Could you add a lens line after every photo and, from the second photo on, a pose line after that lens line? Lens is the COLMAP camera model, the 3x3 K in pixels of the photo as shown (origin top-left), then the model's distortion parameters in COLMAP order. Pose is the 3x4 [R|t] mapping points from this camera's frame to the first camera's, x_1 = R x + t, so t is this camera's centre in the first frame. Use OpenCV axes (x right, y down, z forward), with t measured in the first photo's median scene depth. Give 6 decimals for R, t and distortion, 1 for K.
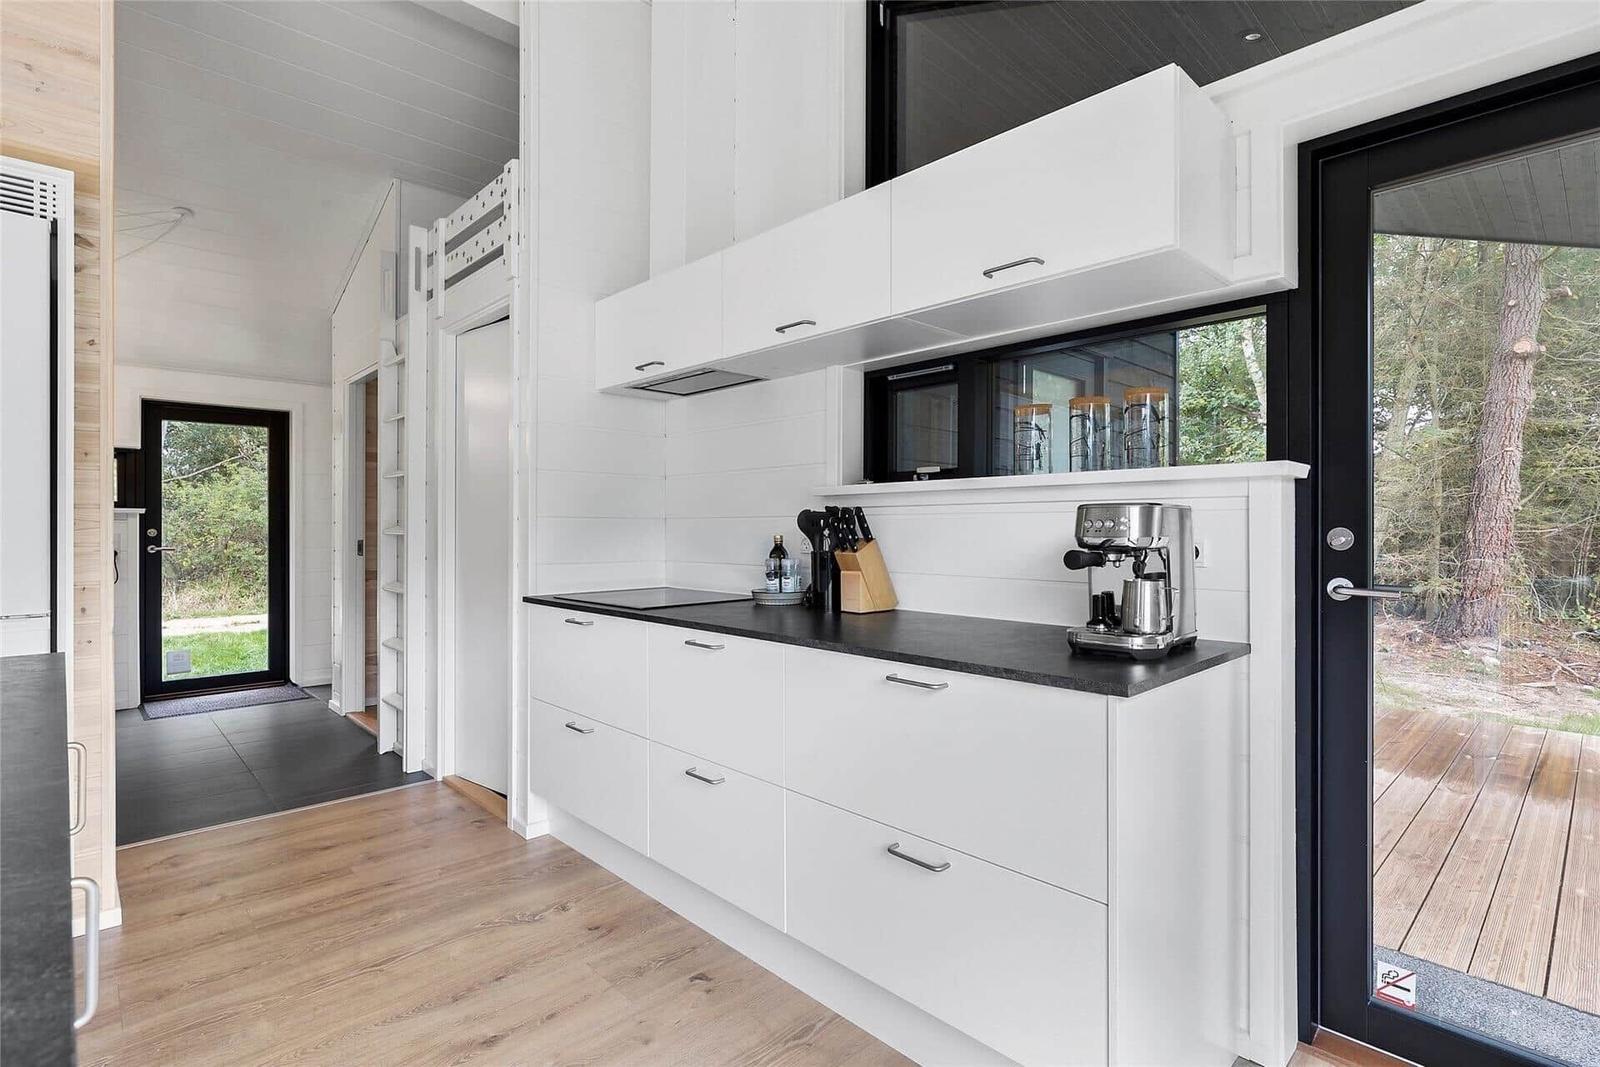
lens RADIAL K [[782.1, 0, 800.0], [0, 782.1, 533.5], [0, 0, 1]] dist [-0.000359, -0.000101]
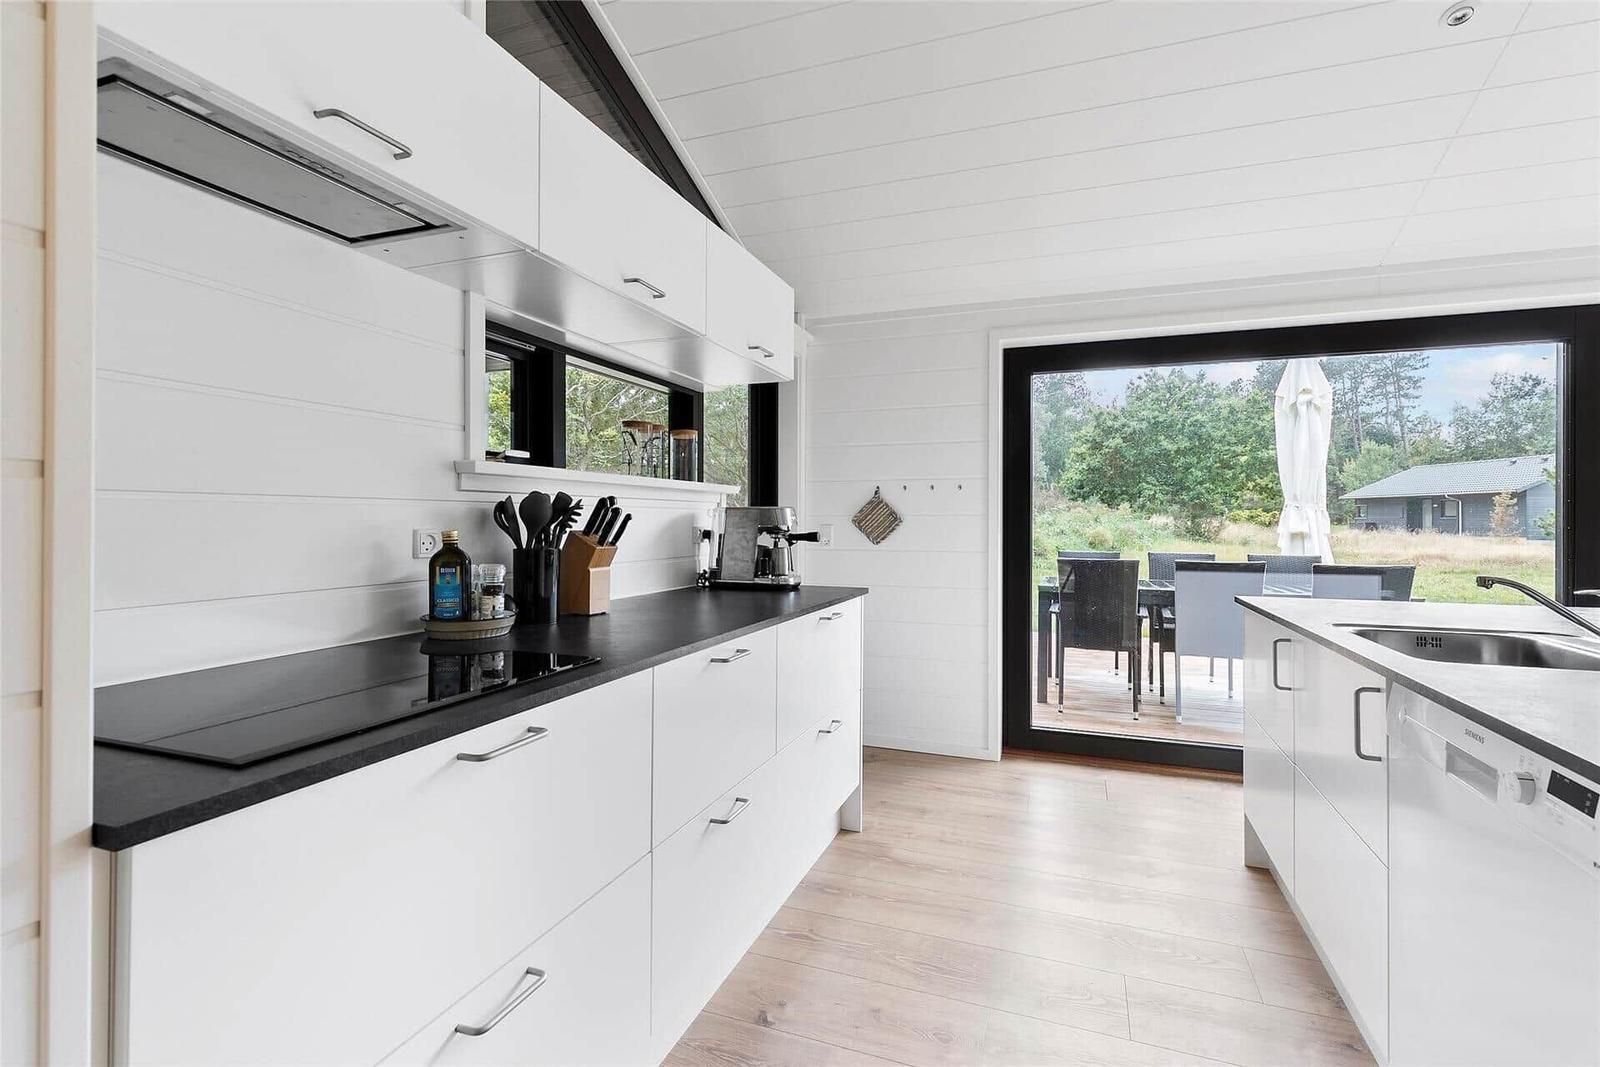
lens RADIAL K [[719.6, 0, 811.9], [0, 719.6, 515.7], [0, 0, 1]] dist [0.001402, 0.000193]
pose [[-0.445375, -0.005424, 0.895328, -0.931680], [-0.002905, 0.999985, 0.004613, -0.020496], [-0.895340, -0.000547, -0.445384, 1.375322]]
